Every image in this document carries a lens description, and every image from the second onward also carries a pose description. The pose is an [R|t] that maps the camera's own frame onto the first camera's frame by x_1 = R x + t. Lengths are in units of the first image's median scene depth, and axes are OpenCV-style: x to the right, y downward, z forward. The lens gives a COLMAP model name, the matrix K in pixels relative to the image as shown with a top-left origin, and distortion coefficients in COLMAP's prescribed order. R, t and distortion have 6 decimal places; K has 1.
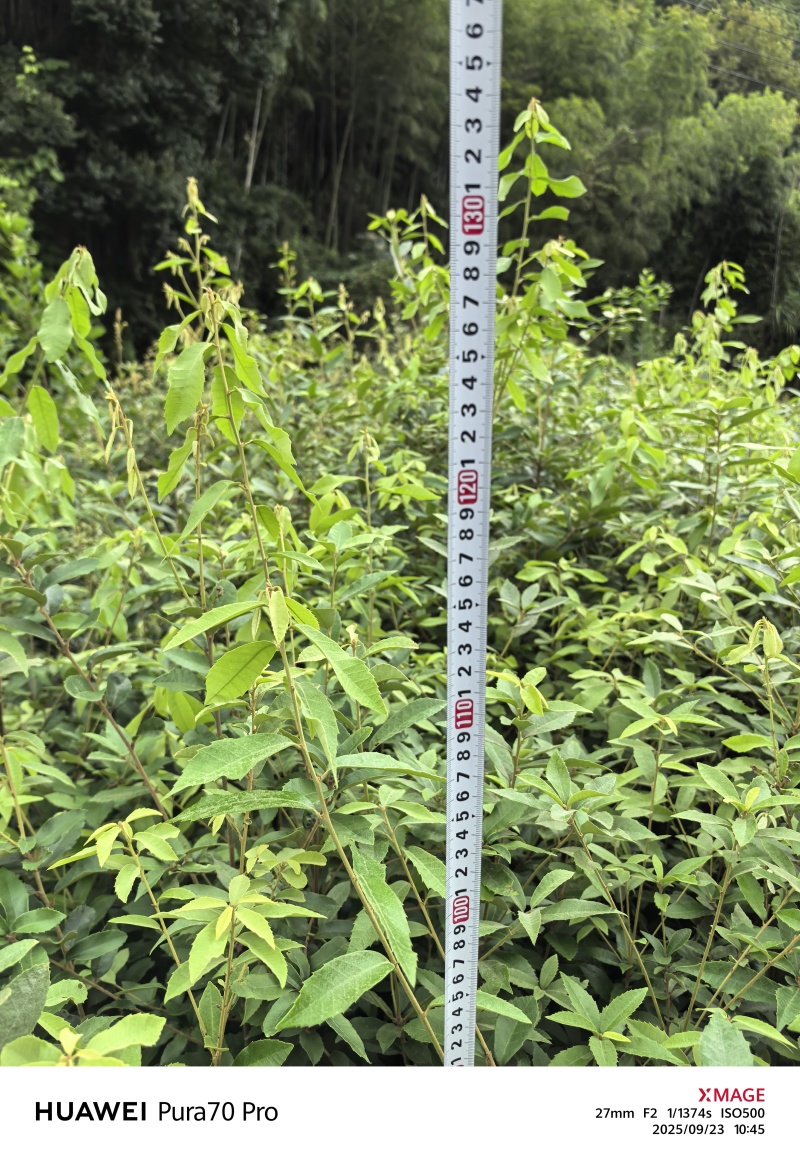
lens RADIAL K [[896.9, 0, 400.0], [0, 896.9, 578.0], [0, 0, 1]] dist [0.003330, 0.000867]
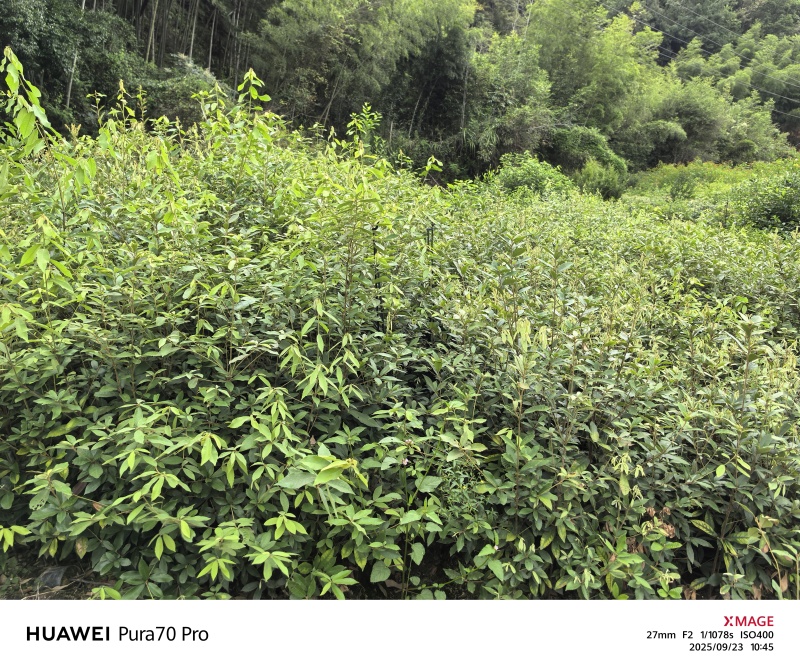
lens RADIAL K [[726.3, 0, 400.0], [0, 726.3, 333.5], [0, 0, 1]] dist [-0.001716, -0.003138]
pose [[0.966519, -0.008698, 0.256449, 0.000217], [0.007844, 0.999960, 0.004351, 0.058513], [-0.256477, -0.002194, 0.966548, -0.254062]]
